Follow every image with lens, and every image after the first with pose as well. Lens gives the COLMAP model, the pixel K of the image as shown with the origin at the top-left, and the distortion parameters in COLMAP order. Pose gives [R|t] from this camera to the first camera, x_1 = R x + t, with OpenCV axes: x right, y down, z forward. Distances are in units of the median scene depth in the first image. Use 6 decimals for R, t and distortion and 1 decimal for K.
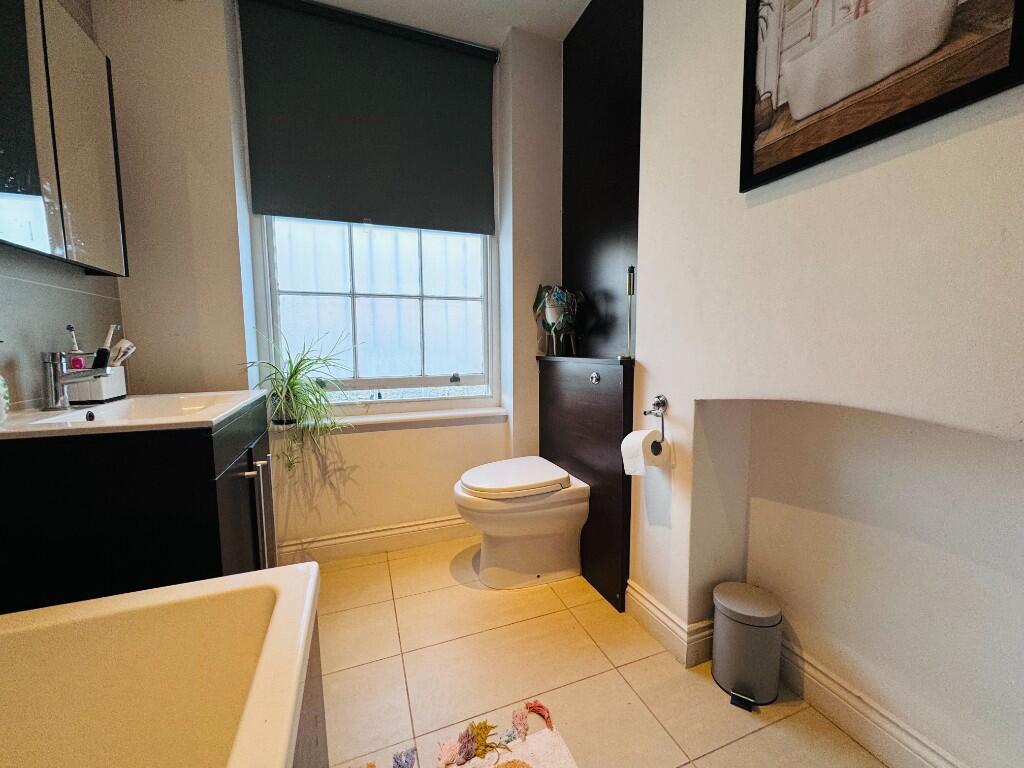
lens RADIAL K [[406.8, 0, 512.0], [0, 406.8, 384.0], [0, 0, 1]] dist [-0.006260, 0.000804]
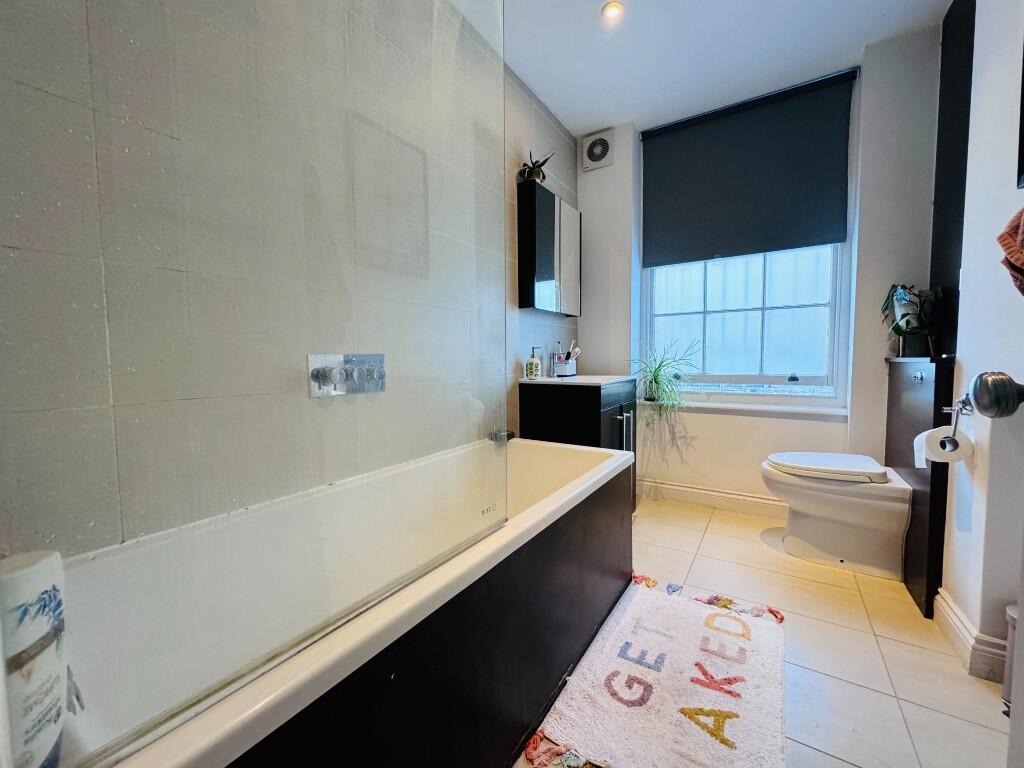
lens RADIAL K [[406.8, 0, 512.0], [0, 406.8, 384.0], [0, 0, 1]] dist [-0.006260, 0.000804]
pose [[0.588266, 0.050363, -0.807098, 0.365639], [-0.070265, 0.997467, 0.011029, 0.052974], [0.805609, 0.050223, 0.590315, -0.332434]]
